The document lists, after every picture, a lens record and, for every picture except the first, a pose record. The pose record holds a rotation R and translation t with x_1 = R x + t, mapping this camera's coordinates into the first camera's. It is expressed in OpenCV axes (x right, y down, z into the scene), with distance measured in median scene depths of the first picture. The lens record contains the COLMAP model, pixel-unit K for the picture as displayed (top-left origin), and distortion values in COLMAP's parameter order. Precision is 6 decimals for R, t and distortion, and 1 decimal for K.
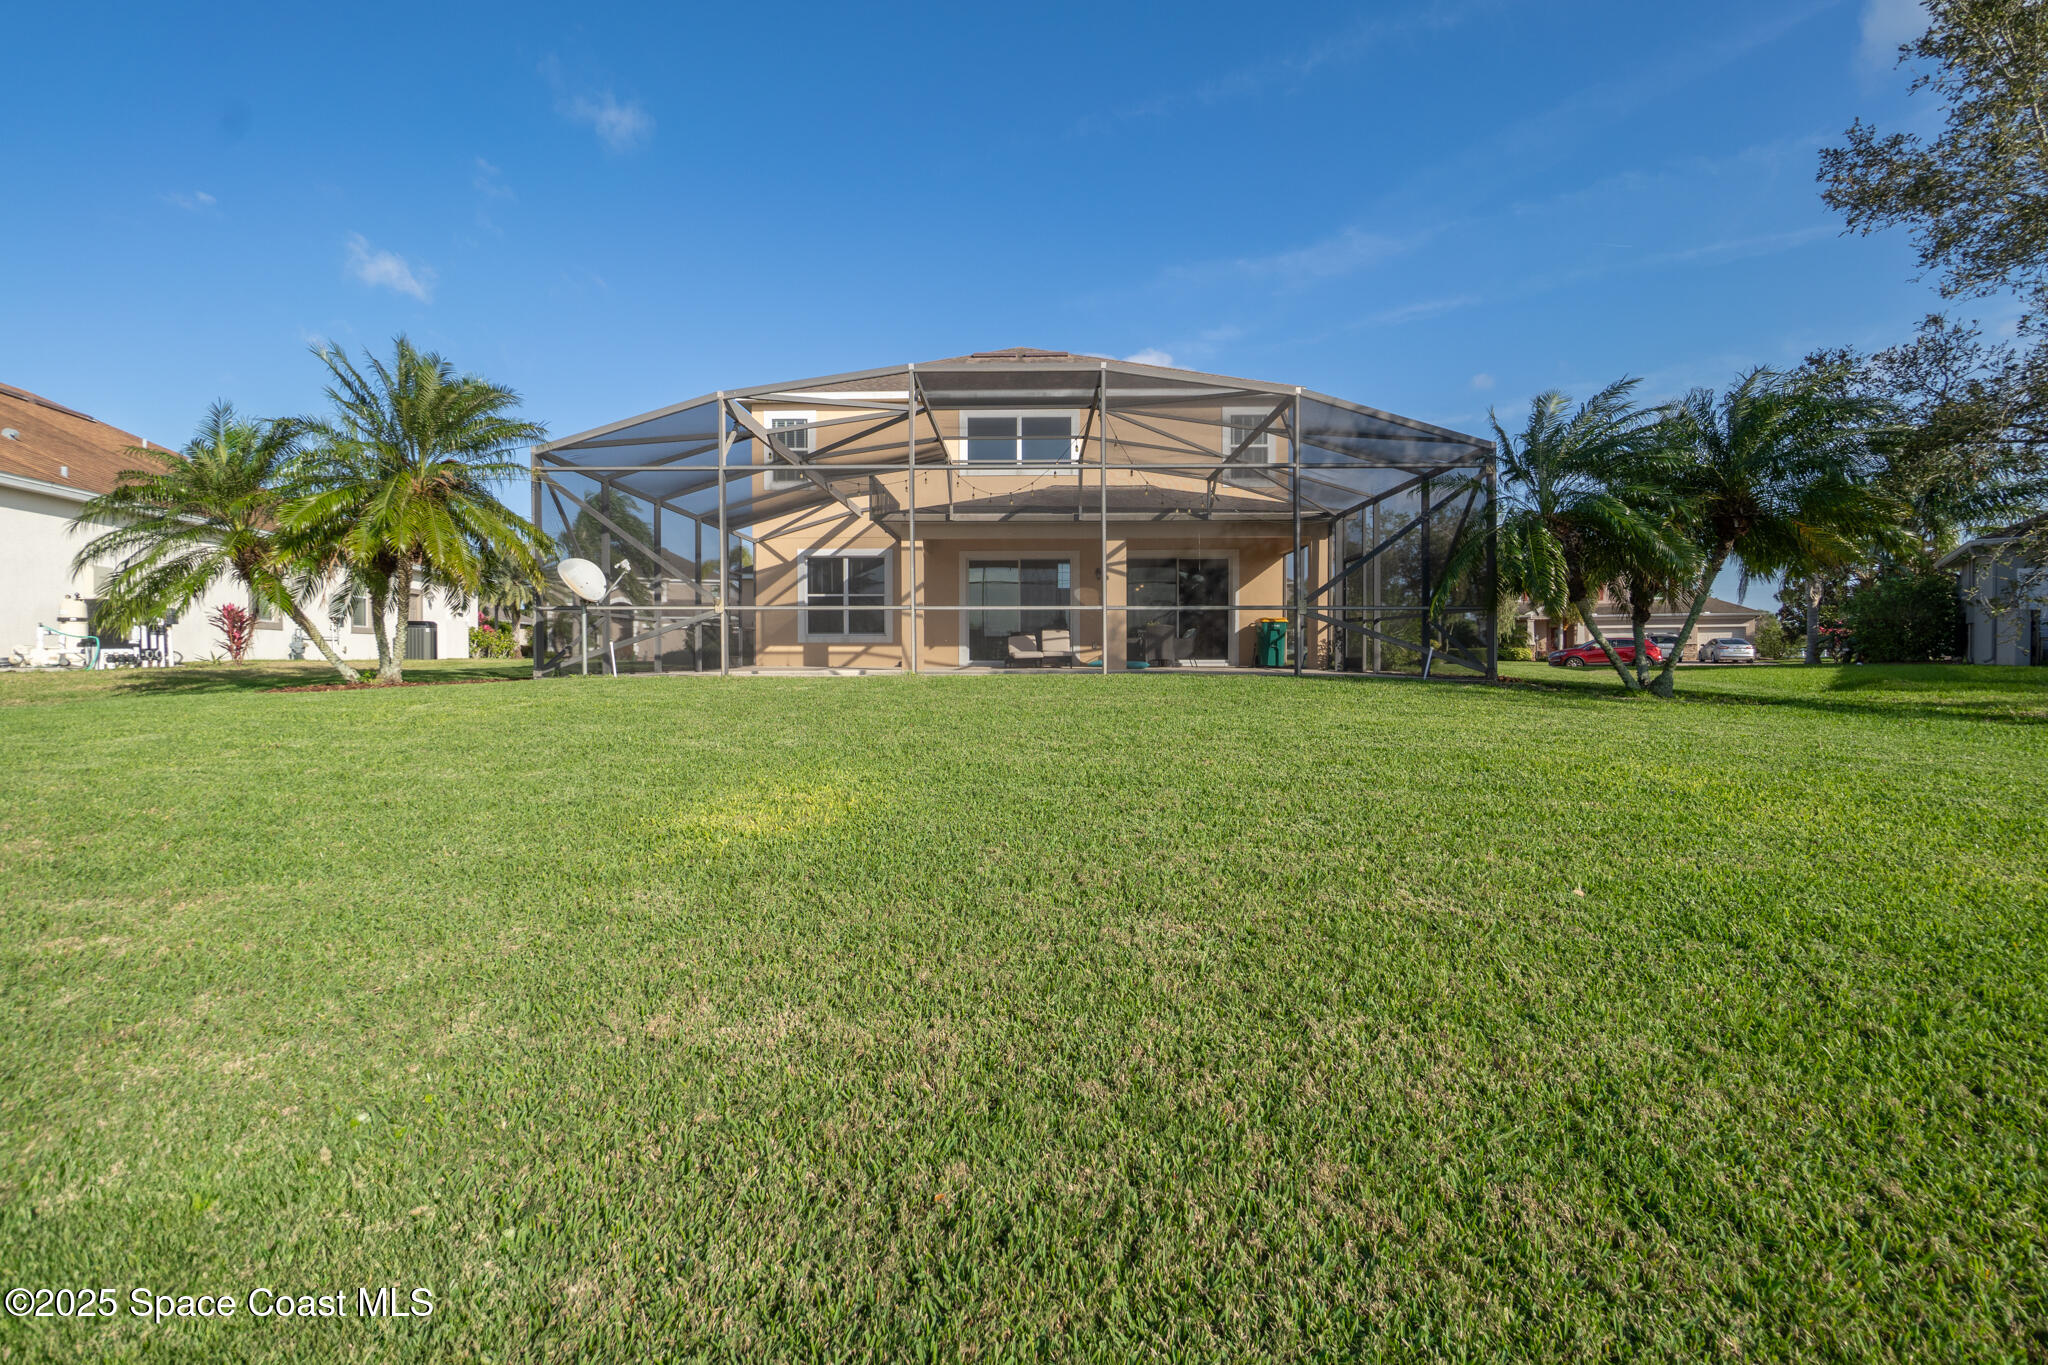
lens RADIAL K [[885.8, 0, 1001.8], [0, 885.8, 670.3], [0, 0, 1]] dist [-0.001561, 0.000425]
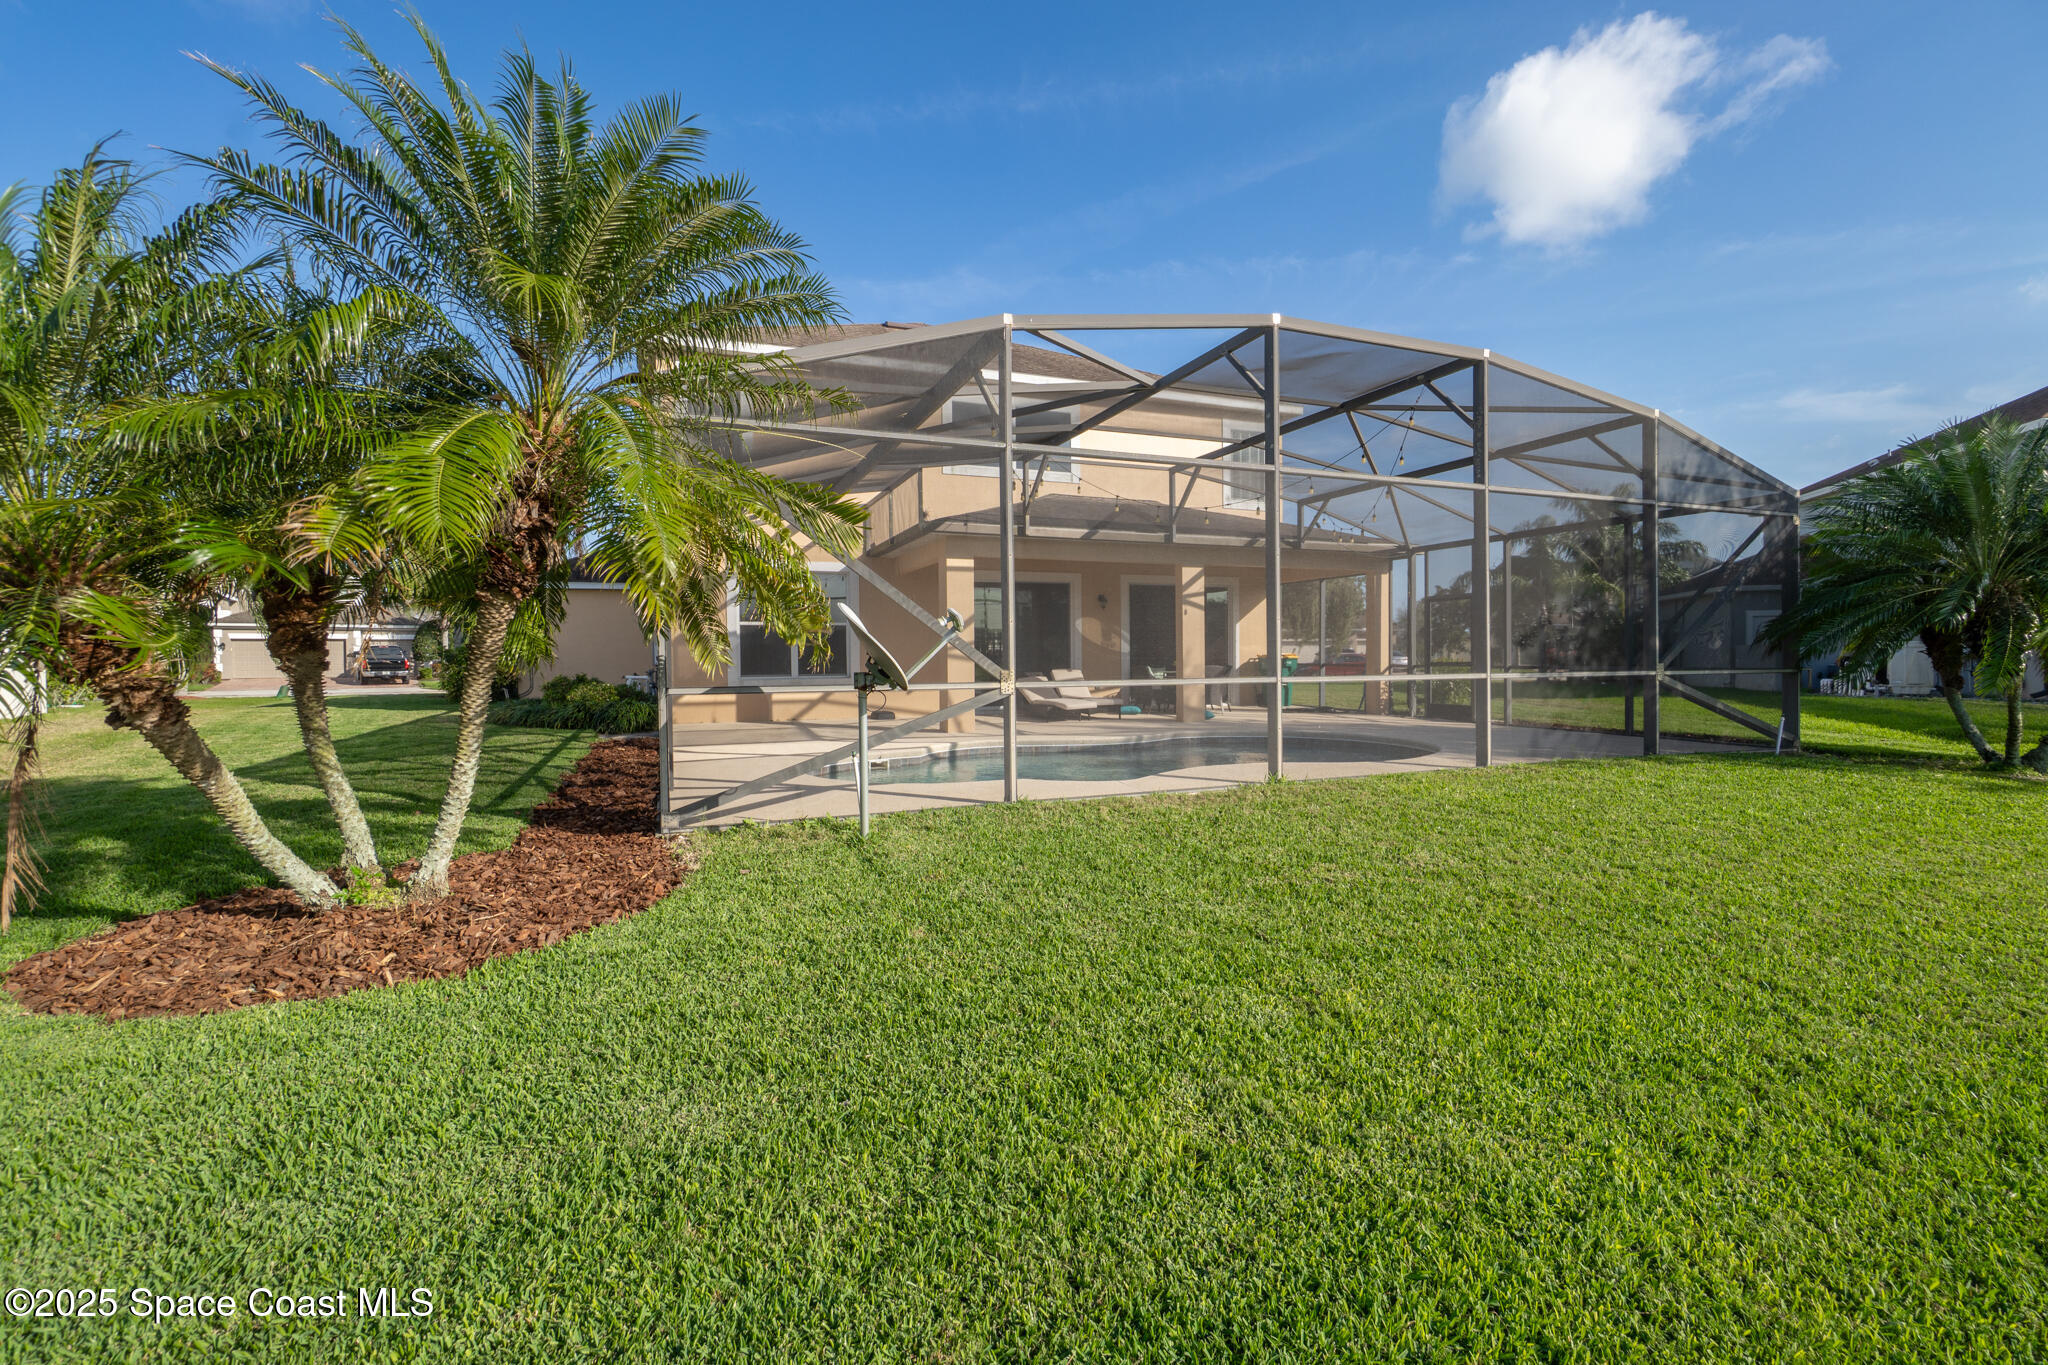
lens RADIAL K [[885.8, 0, 1001.8], [0, 885.8, 670.3], [0, 0, 1]] dist [-0.001561, 0.000425]
pose [[0.933804, -0.007911, 0.357698, -0.336614], [0.012226, 0.999877, -0.009805, -0.043905], [-0.357577, 0.013529, 0.933786, 0.289972]]
